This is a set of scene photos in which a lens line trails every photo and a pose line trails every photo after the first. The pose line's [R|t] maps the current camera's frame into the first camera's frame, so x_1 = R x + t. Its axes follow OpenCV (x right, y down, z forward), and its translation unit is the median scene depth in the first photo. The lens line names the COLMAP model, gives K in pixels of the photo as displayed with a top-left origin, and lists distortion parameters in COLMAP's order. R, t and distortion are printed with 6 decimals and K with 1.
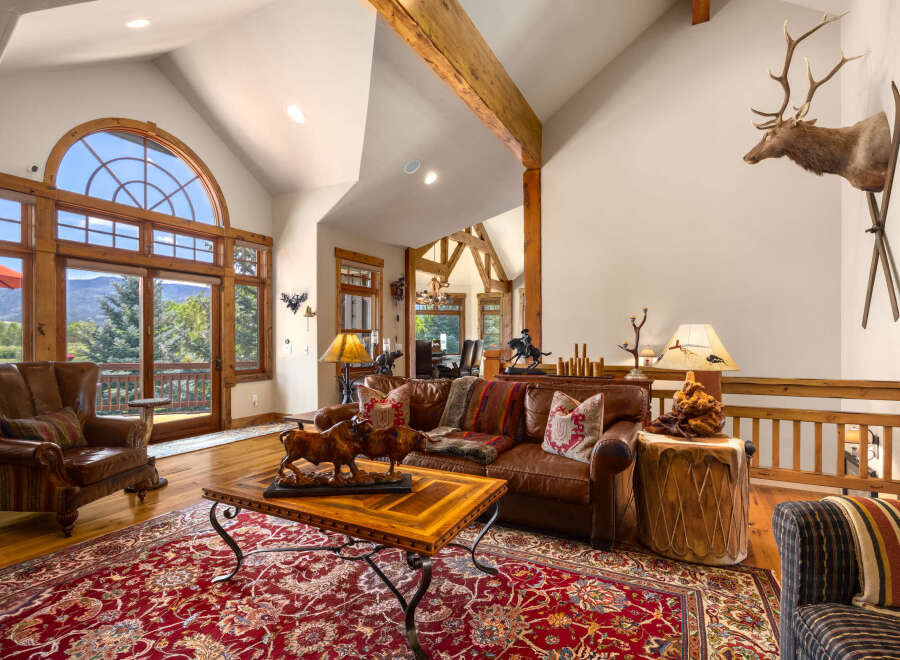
lens RADIAL K [[435.2, 0, 455.9], [0, 435.2, 347.9], [0, 0, 1]] dist [-0.009083, 0.000166]
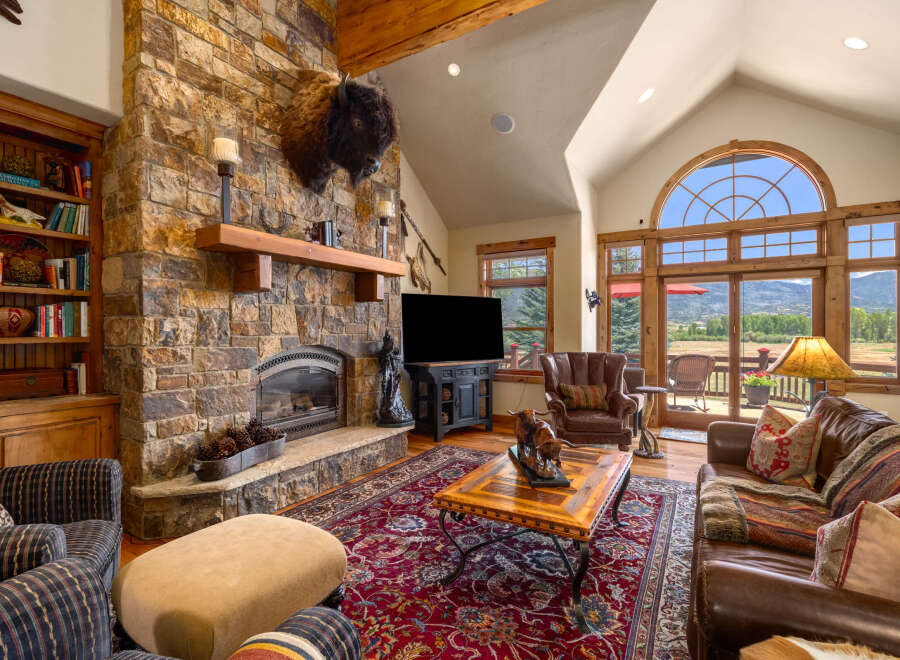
lens RADIAL K [[435.2, 0, 446.5], [0, 435.2, 329.6], [0, 0, 1]] dist [-0.009083, 0.000166]
pose [[-0.071381, -0.002627, -0.997446, 0.855514], [-0.022278, 0.999751, -0.001039, -0.052133], [0.997200, 0.022147, -0.071422, 0.714161]]
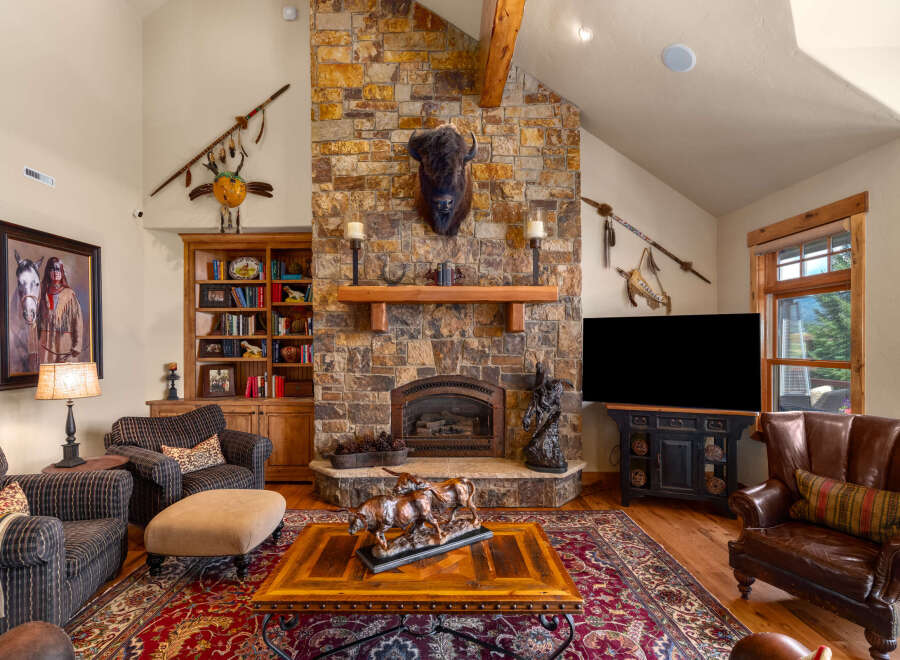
lens RADIAL K [[435.2, 0, 433.1], [0, 435.2, 346.1], [0, 0, 1]] dist [-0.009083, 0.000166]
pose [[-0.896160, 0.003474, -0.443717, 0.150808], [-0.009214, 0.999608, 0.026434, -0.147759], [0.443634, 0.027778, -0.895777, 1.643493]]
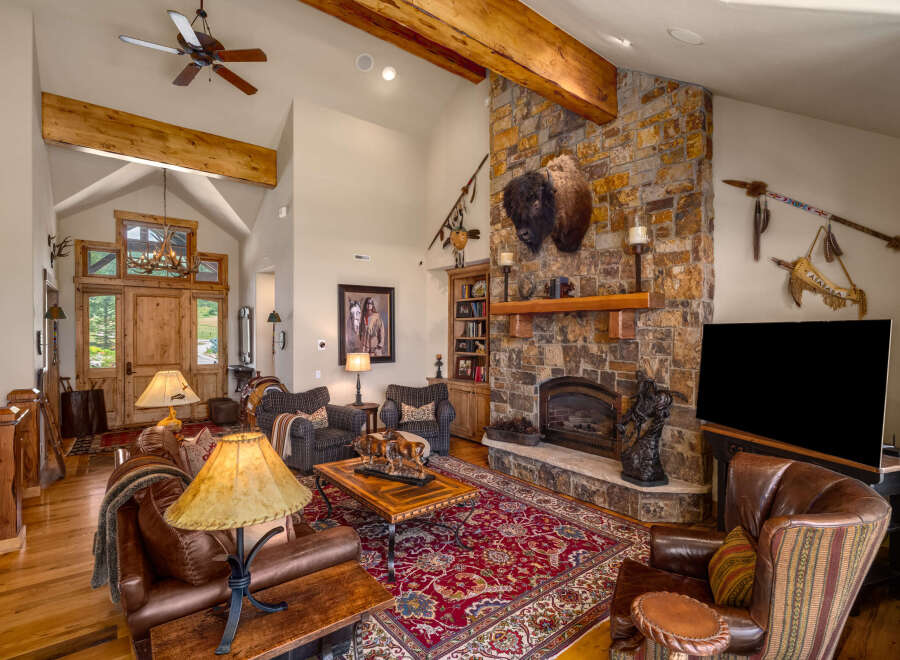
lens RADIAL K [[435.2, 0, 449.8], [0, 435.2, 335.5], [0, 0, 1]] dist [-0.009083, 0.000166]
pose [[-0.909487, -0.006204, 0.415686, -0.978462], [0.006290, 0.999569, 0.028679, -0.227627], [-0.415684, 0.028698, -0.909056, 2.100482]]
